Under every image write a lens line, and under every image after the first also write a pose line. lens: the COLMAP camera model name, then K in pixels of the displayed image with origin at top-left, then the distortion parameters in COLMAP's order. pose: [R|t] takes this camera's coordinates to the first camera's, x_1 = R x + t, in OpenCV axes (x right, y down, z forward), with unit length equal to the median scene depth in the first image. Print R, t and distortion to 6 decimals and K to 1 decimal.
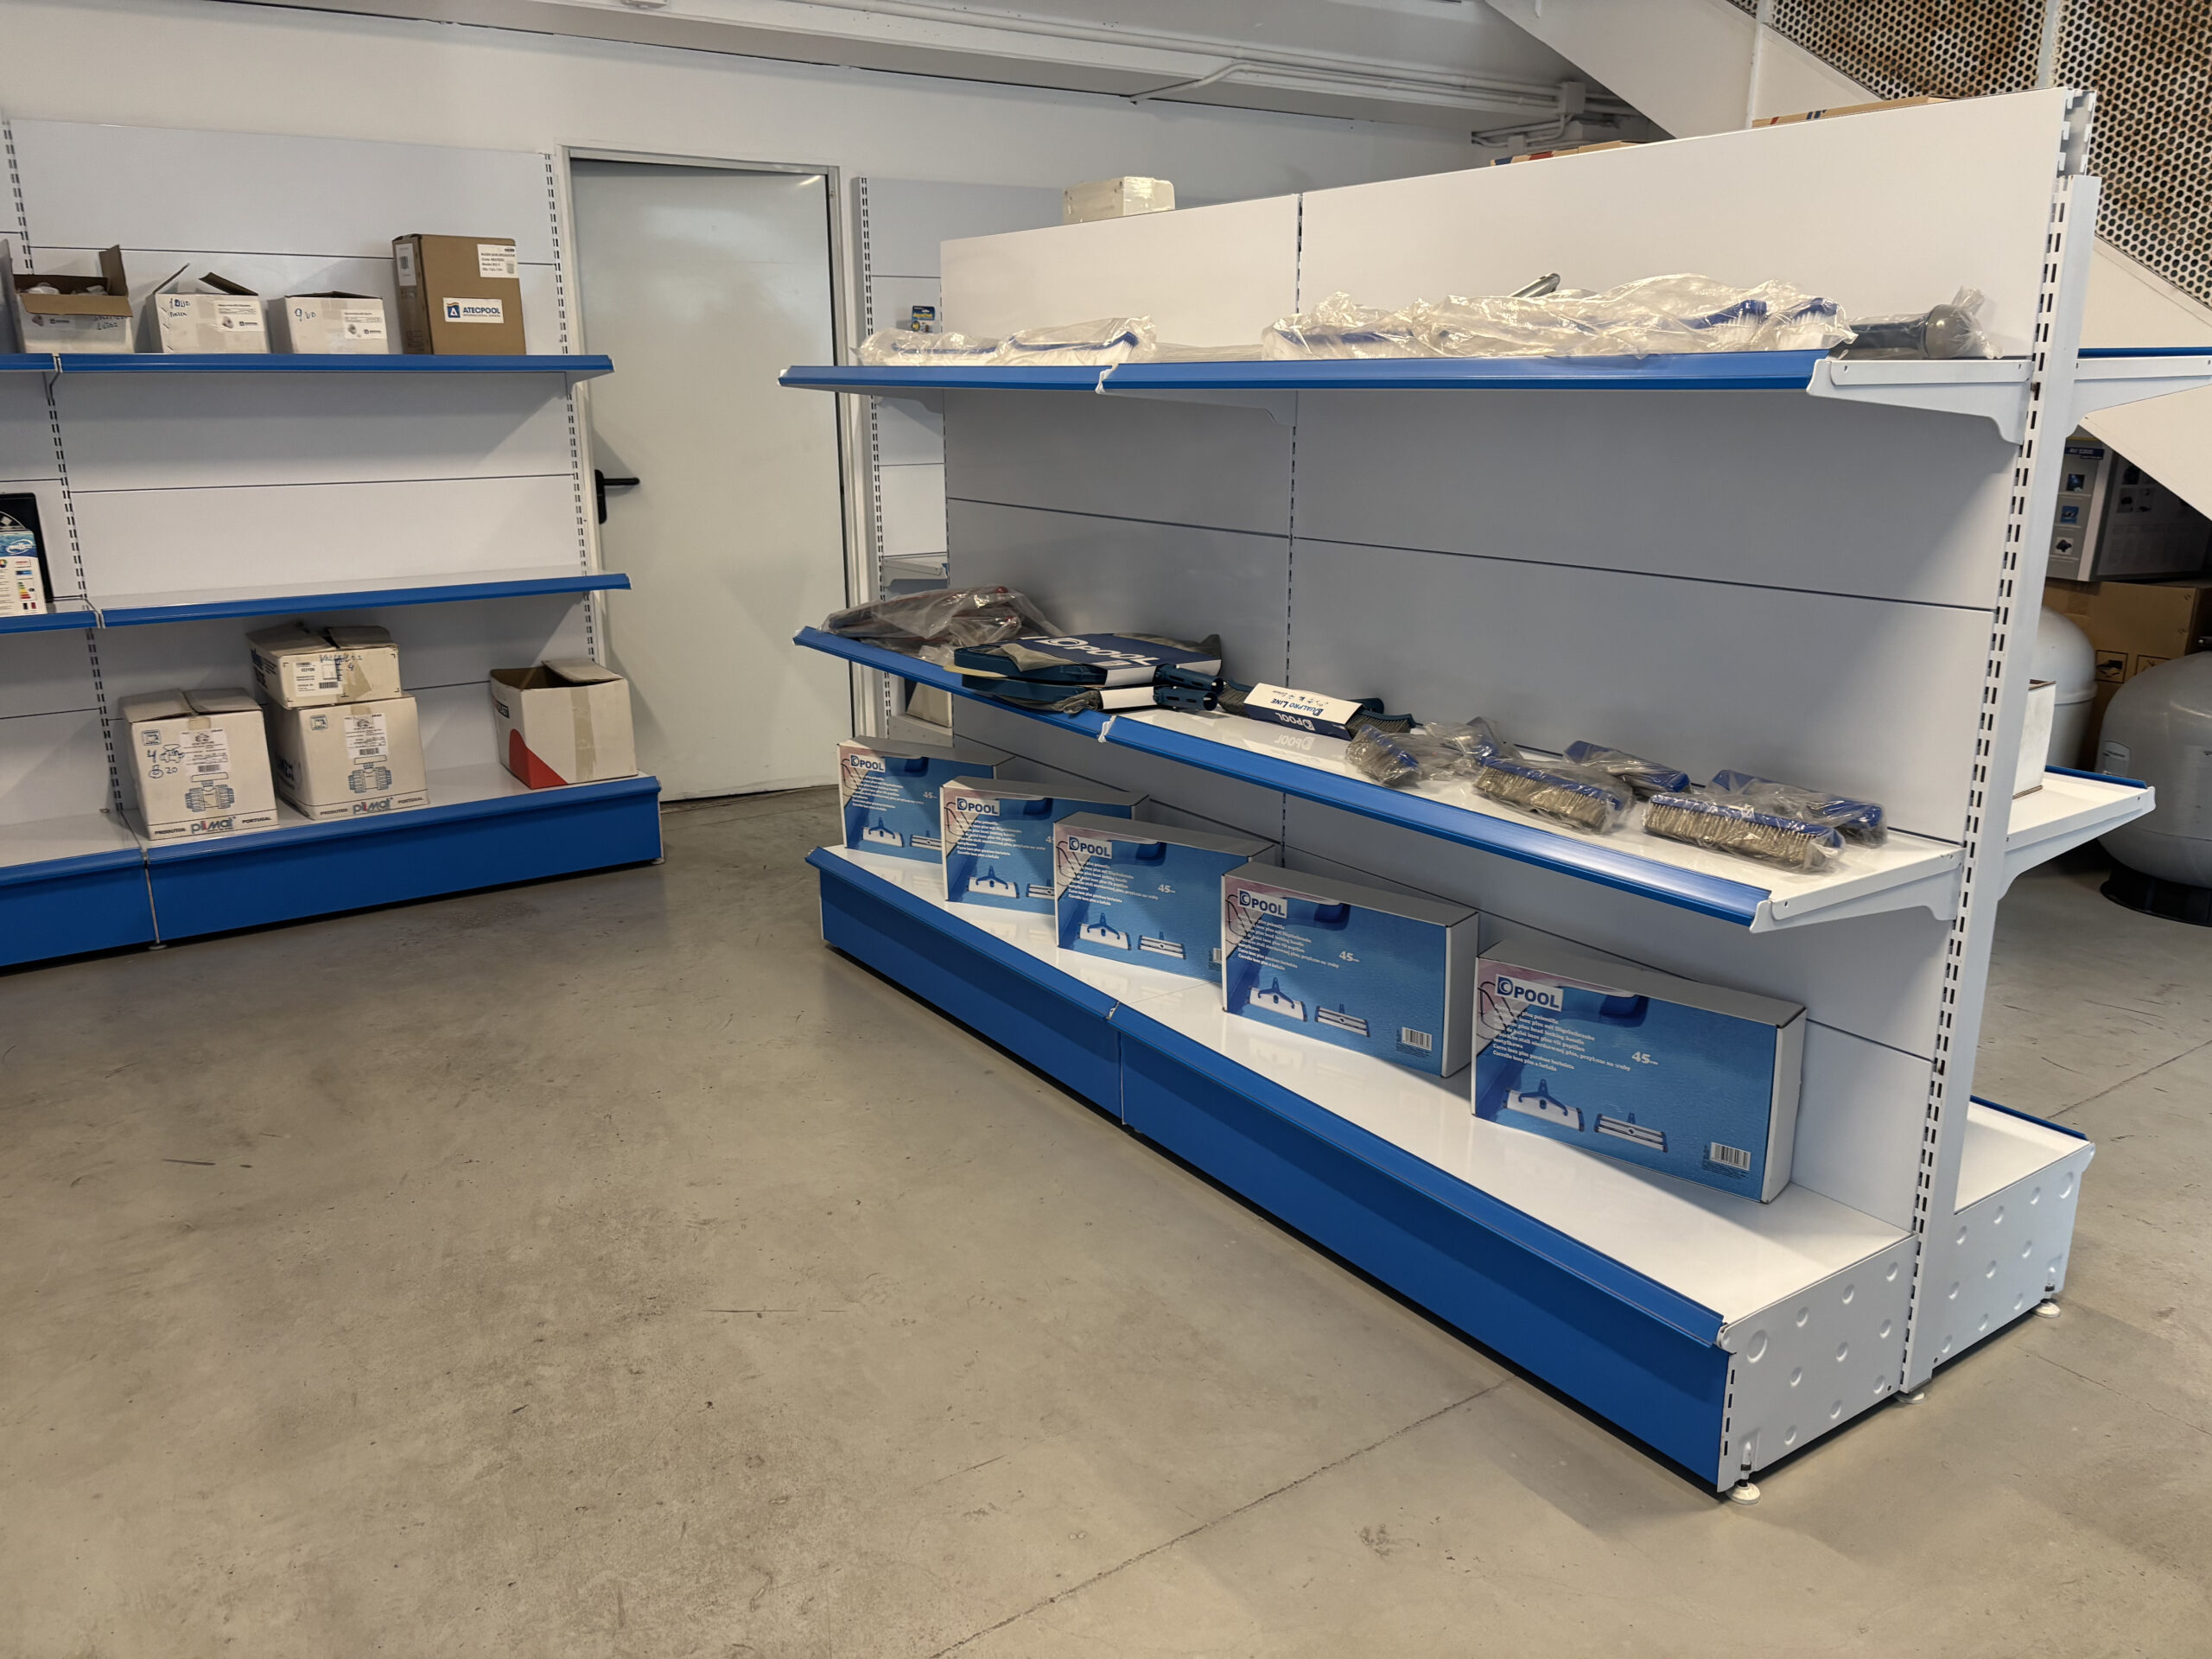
lens RADIAL K [[1669.7, 0, 1106.0], [0, 1669.7, 829.5], [0, 0, 1]] dist [0.014756, -0.008596]
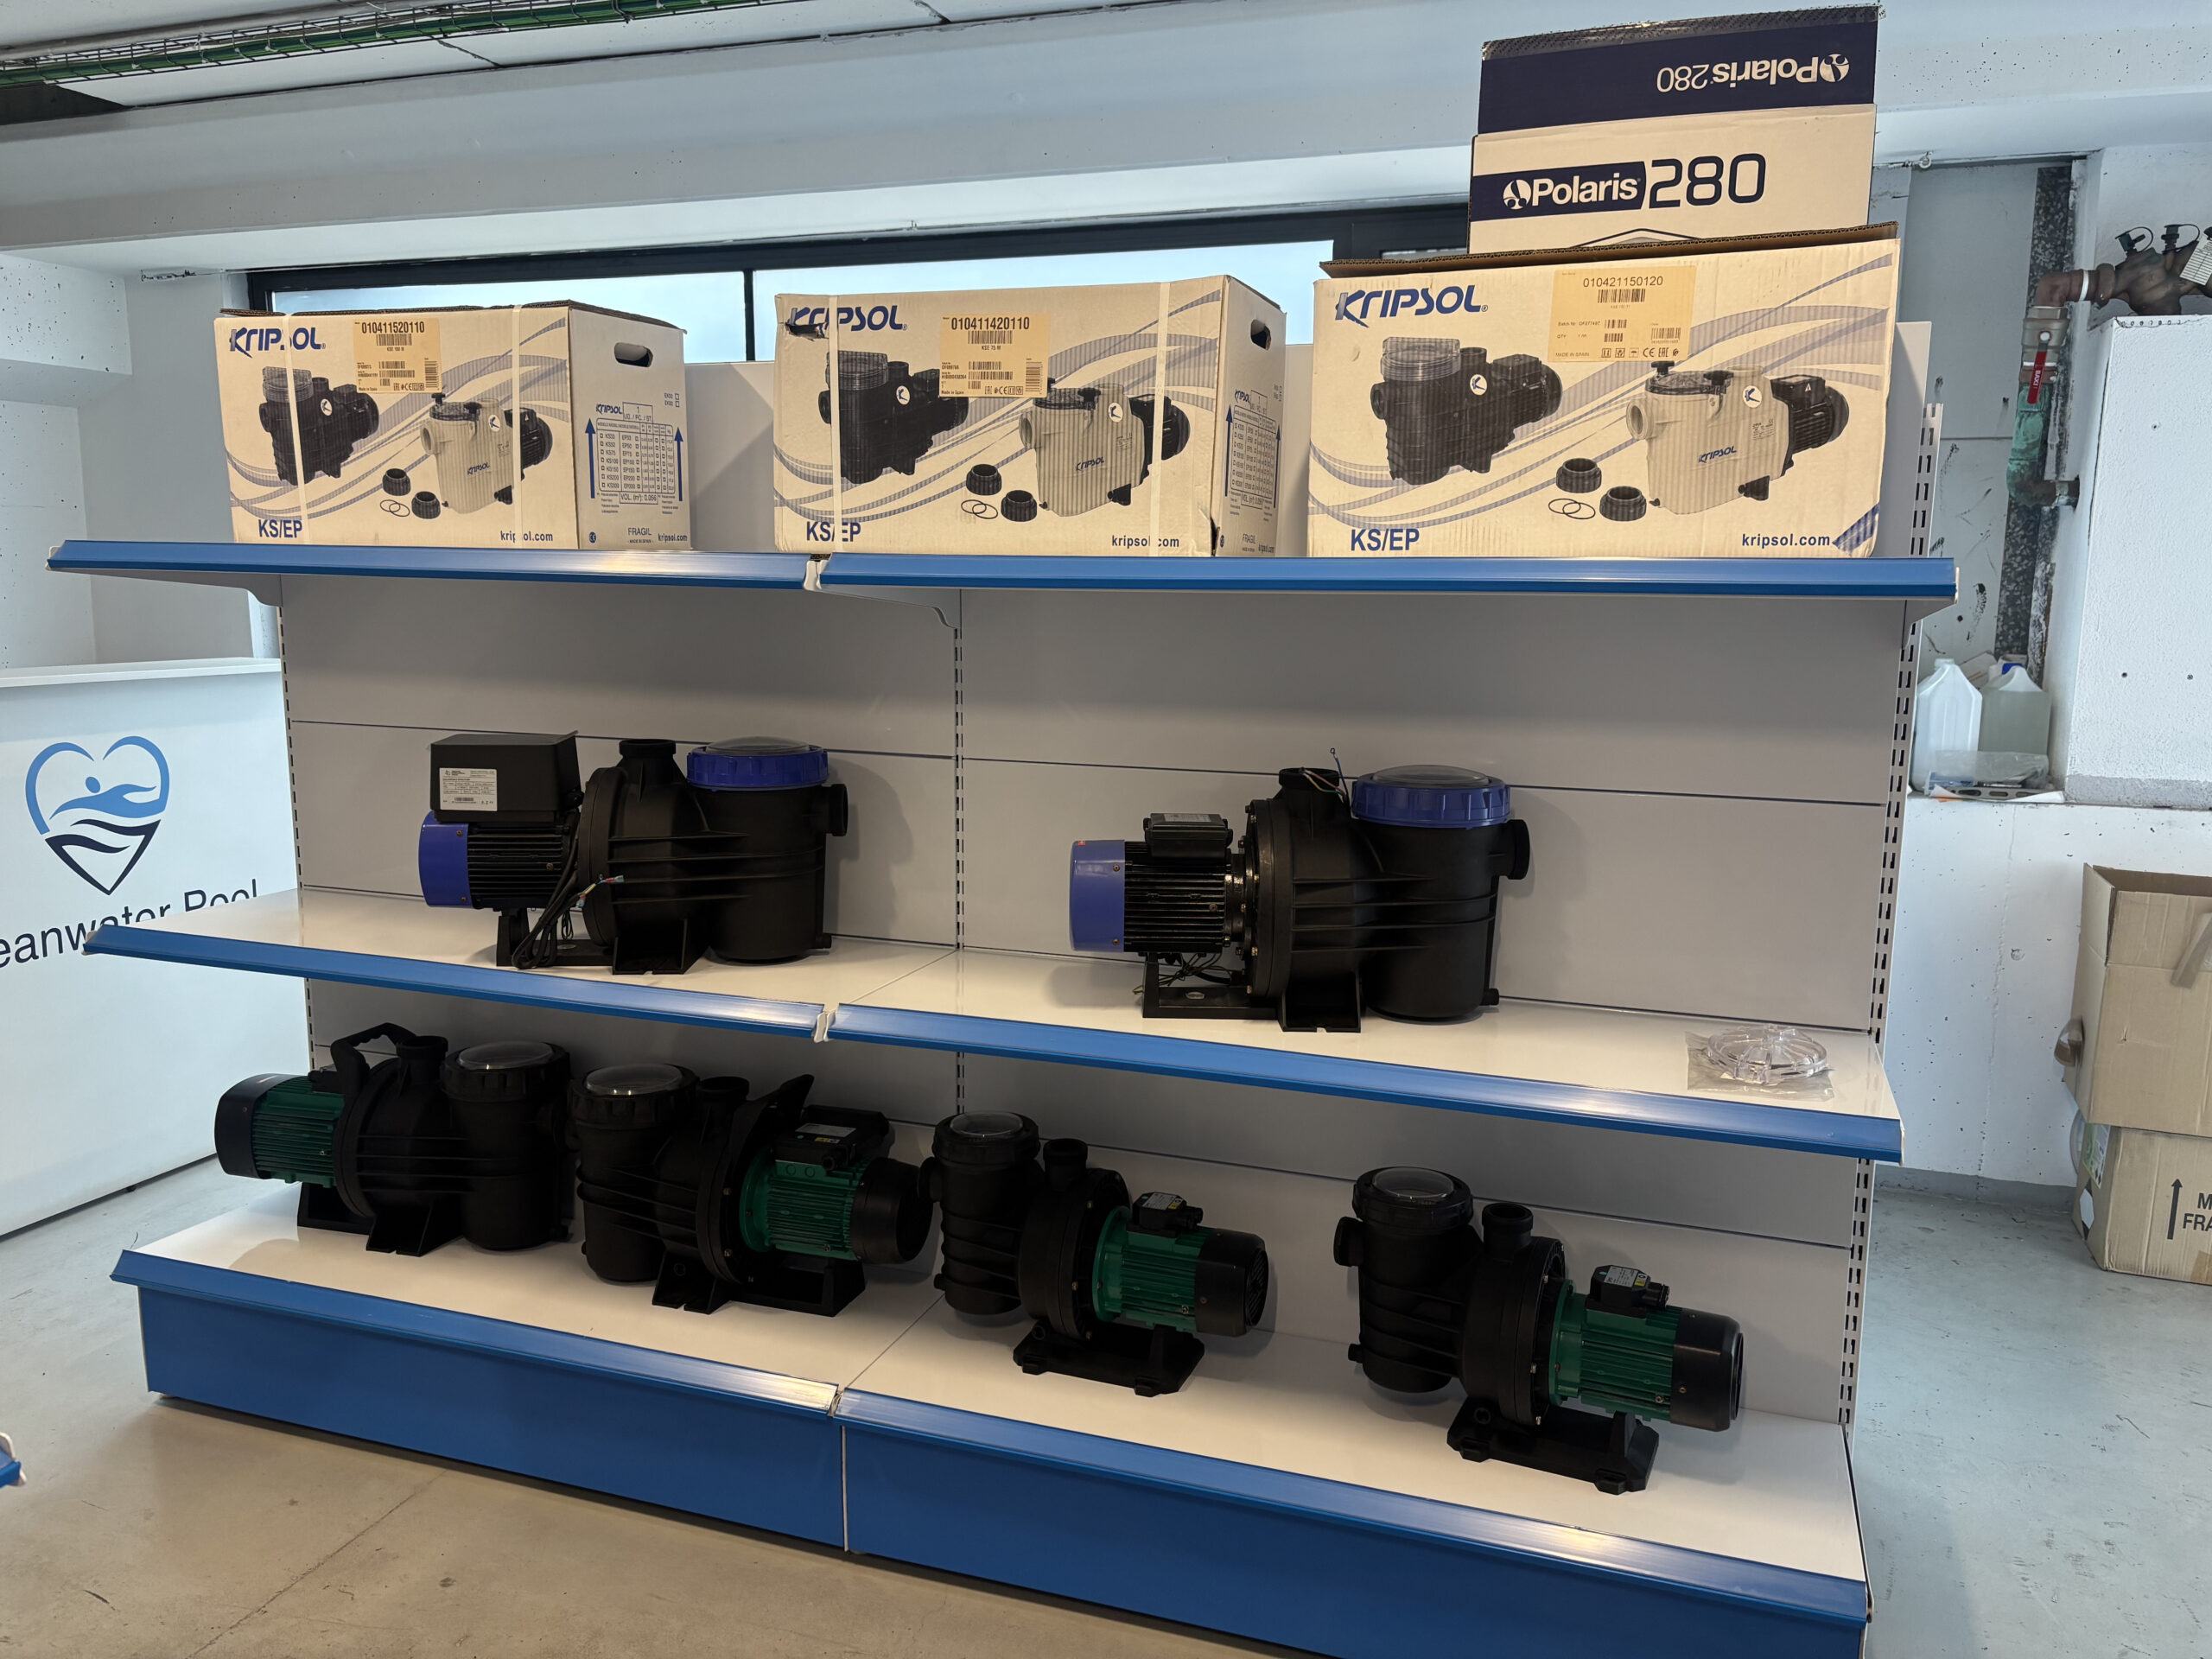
lens RADIAL K [[1669.7, 0, 1106.0], [0, 1669.7, 829.5], [0, 0, 1]] dist [0.014756, -0.008596]
pose [[0.815292, -0.085654, 0.572680, -0.250301], [0.140582, 0.988689, -0.052263, -0.070927], [-0.561725, 0.123118, 0.818112, 0.235152]]
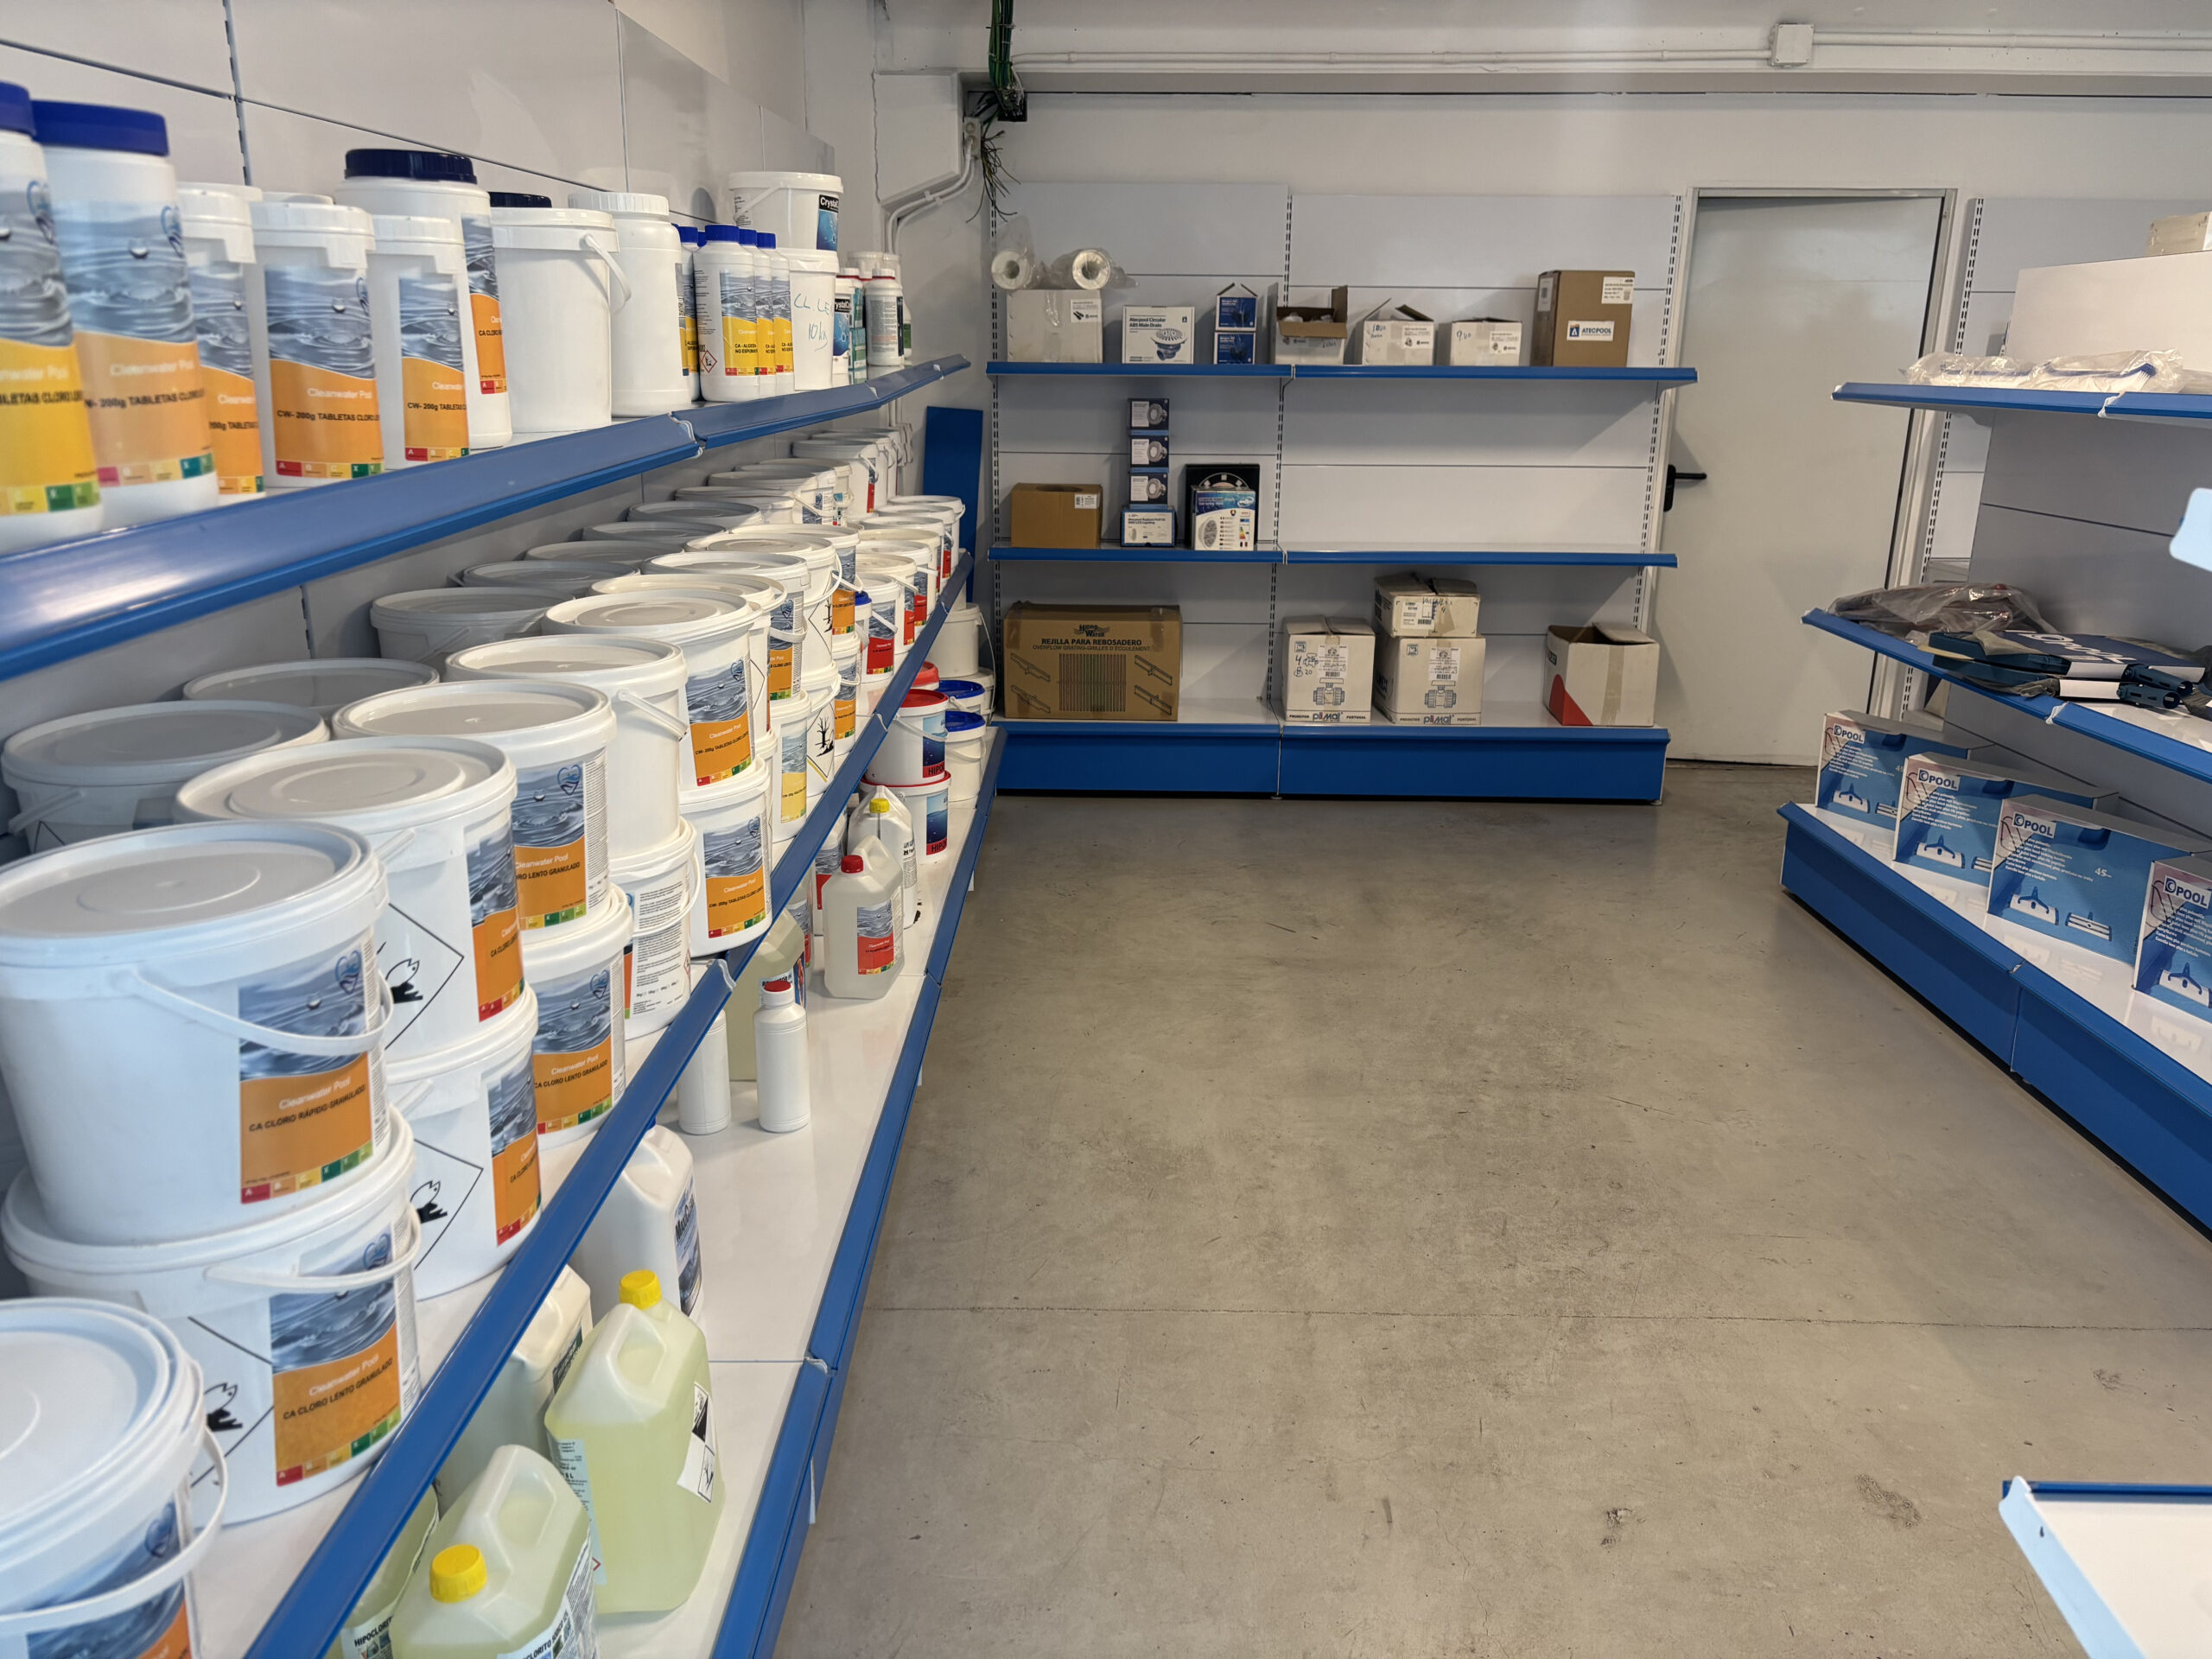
lens RADIAL K [[1720.6, 0, 1070.6], [0, 1720.6, 866.7], [0, 0, 1]] dist [0.051819, -0.084915]
pose [[0.804052, 0.179784, -0.566725, 0.125443], [-0.170109, 0.982903, 0.070463, 0.062126], [0.569704, 0.039749, 0.820888, -0.289773]]
